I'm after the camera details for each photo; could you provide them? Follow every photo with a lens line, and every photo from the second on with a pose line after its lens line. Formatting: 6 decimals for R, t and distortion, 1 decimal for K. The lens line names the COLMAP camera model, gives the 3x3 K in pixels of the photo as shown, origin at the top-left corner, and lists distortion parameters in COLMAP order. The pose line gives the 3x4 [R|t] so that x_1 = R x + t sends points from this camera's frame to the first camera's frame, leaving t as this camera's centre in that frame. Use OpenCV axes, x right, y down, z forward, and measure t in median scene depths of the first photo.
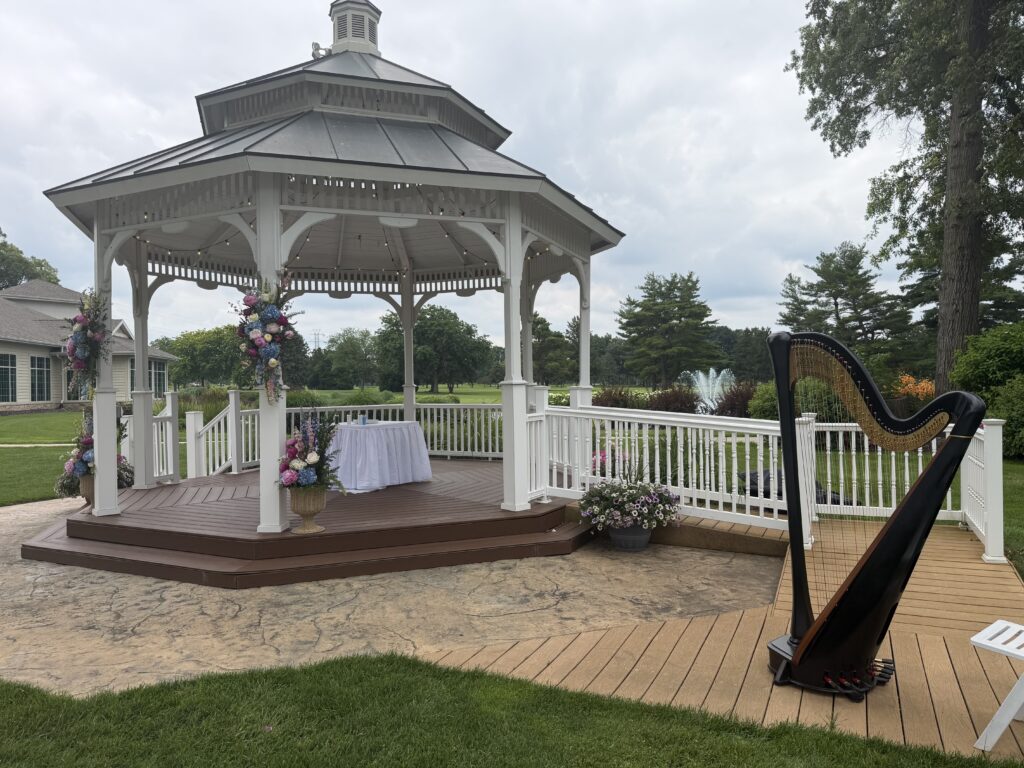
lens RADIAL K [[719.4, 0, 510.0], [0, 719.4, 397.3], [0, 0, 1]] dist [0.099307, -0.120003]
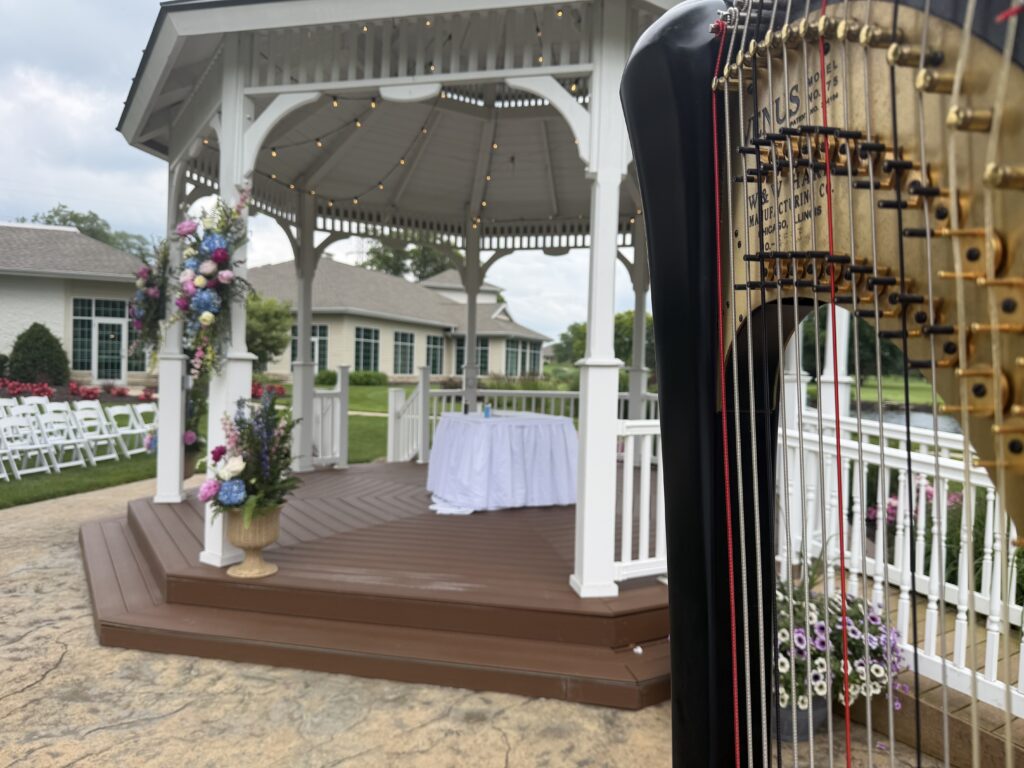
lens RADIAL K [[719.4, 0, 510.0], [0, 719.4, 397.3], [0, 0, 1]] dist [0.099307, -0.120003]
pose [[0.851437, 0.058833, -0.521146, 0.296591], [-0.049092, 0.998266, 0.032491, -0.010951], [0.522154, -0.002079, 0.852849, 0.610731]]
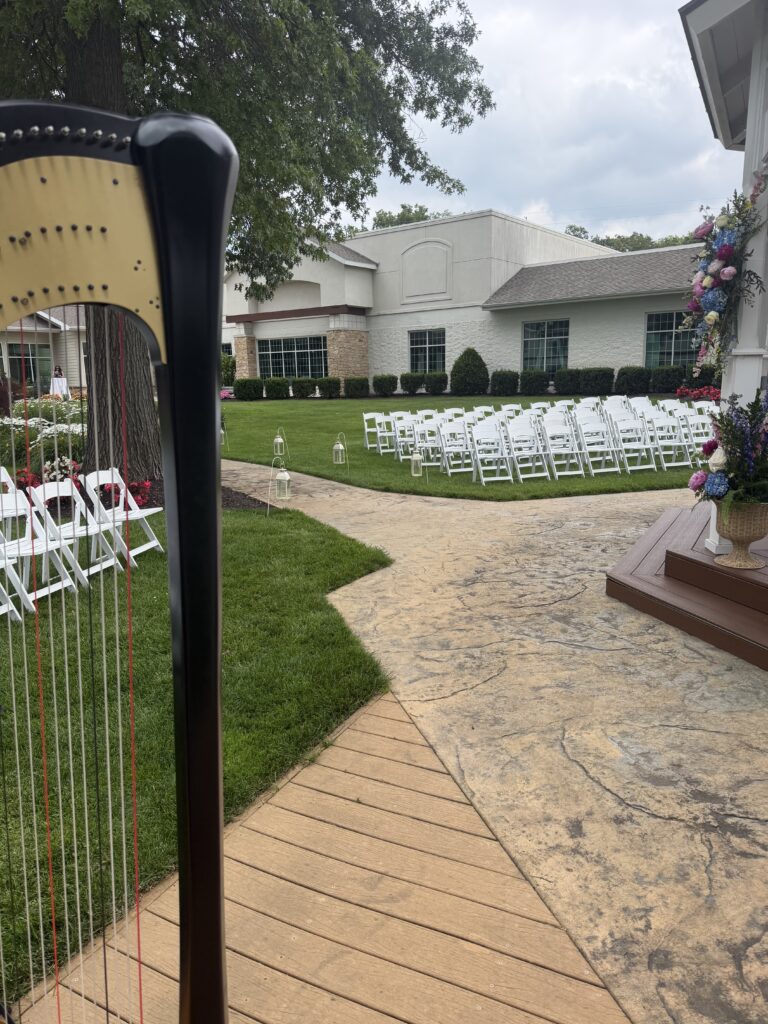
lens RADIAL K [[719.4, 0, 388.1], [0, 719.4, 515.9], [0, 0, 1]] dist [0.099307, -0.120003]
pose [[-0.041022, 0.206582, -0.977569, 0.459509], [0.005392, 0.978424, 0.206536, -0.008155], [0.999144, 0.003202, -0.041251, 0.771208]]
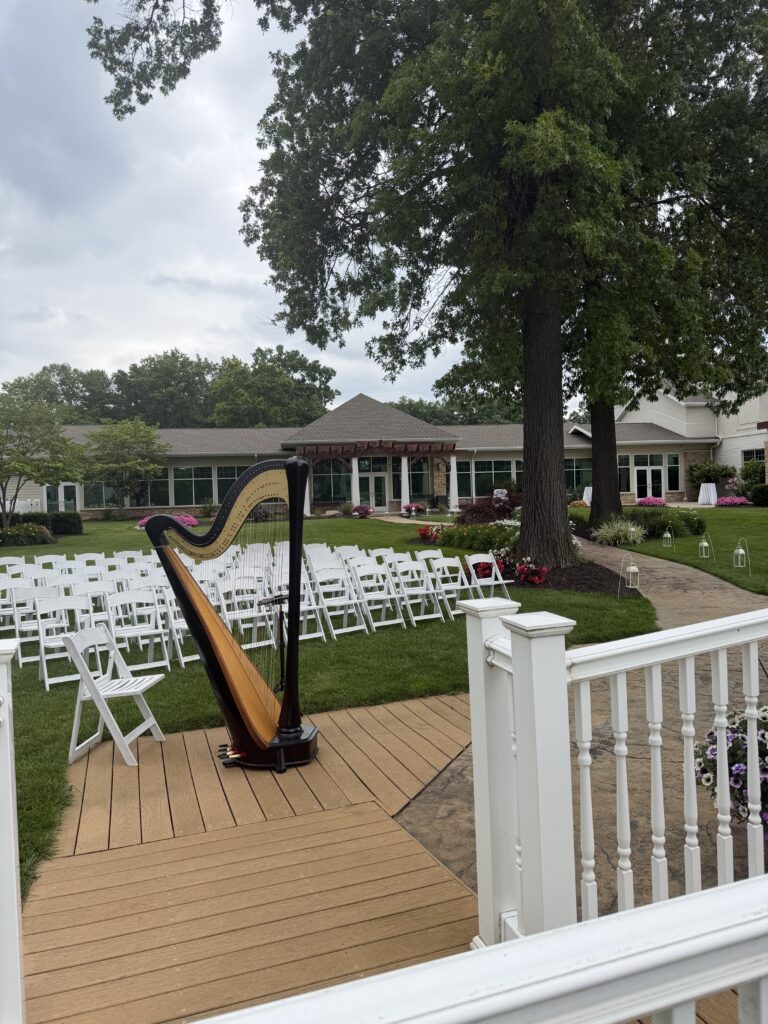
lens RADIAL K [[719.4, 0, 388.1], [0, 719.4, 515.9], [0, 0, 1]] dist [0.099307, -0.120003]
pose [[-0.706557, 0.058938, -0.705198, 0.764057], [0.029450, 0.998111, 0.053913, -0.041216], [0.707043, 0.017325, -0.706958, 1.351193]]
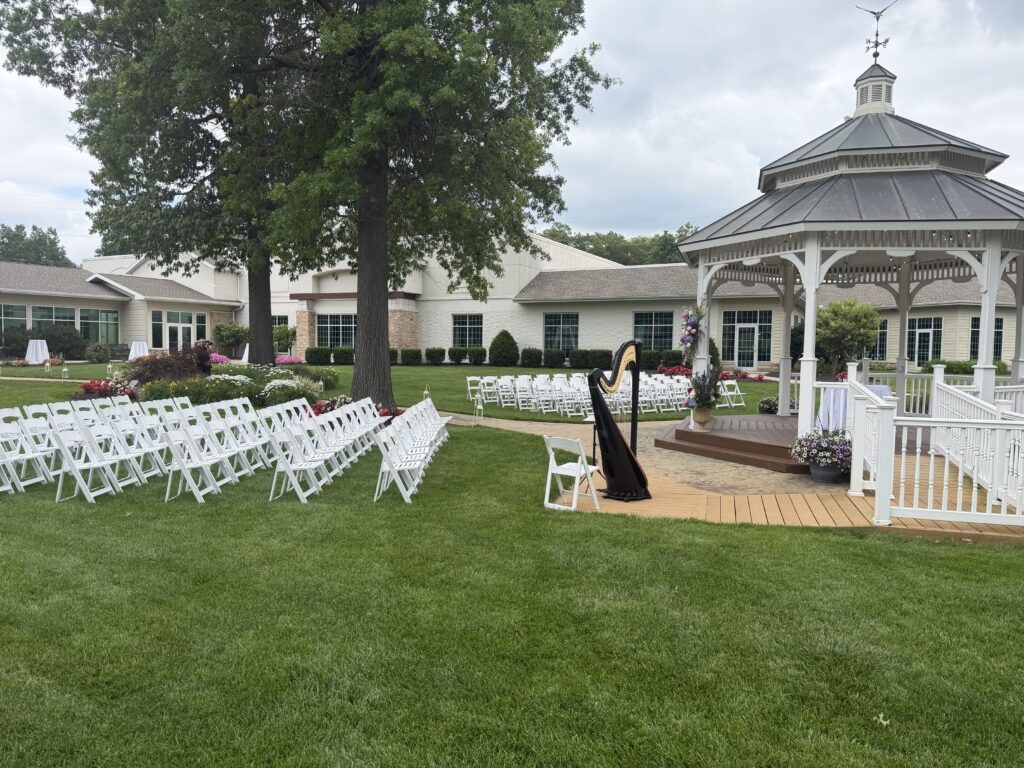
lens RADIAL K [[719.4, 0, 510.0], [0, 719.4, 397.3], [0, 0, 1]] dist [0.099307, -0.120003]
pose [[0.144806, 0.089641, -0.985391, 1.719663], [-0.031313, 0.995804, 0.085987, -0.065896], [0.988964, 0.018404, 0.147006, 0.234778]]
